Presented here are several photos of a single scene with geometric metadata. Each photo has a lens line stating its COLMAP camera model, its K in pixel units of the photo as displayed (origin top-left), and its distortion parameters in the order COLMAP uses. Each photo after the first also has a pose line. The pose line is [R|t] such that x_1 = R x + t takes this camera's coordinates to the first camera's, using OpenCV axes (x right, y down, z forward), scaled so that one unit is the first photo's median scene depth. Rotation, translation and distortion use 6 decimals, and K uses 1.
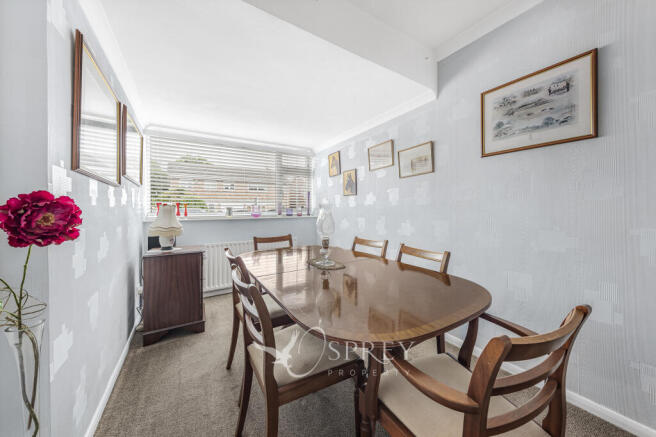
lens RADIAL K [[228.6, 0, 326.6], [0, 228.6, 214.3], [0, 0, 1]] dist [0.000538, -0.000052]
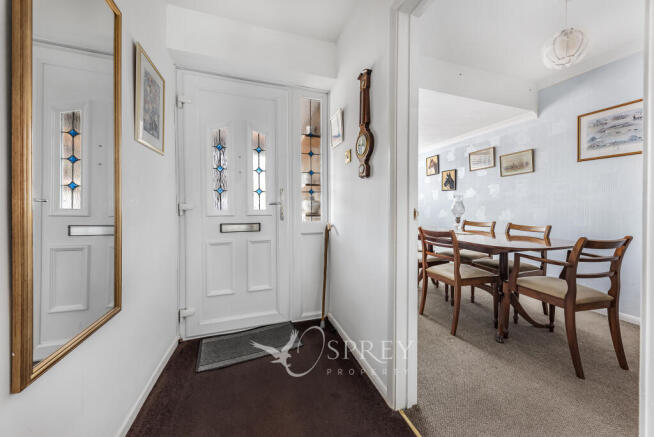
lens RADIAL K [[227.9, 0, 328.9], [0, 227.9, 213.0], [0, 0, 1]] dist [0.000538, -0.000052]
pose [[0.972154, 0.006019, -0.234267, -0.389126], [-0.003384, 0.999926, 0.011650, 0.045594], [0.234320, -0.010533, 0.972102, -0.590637]]
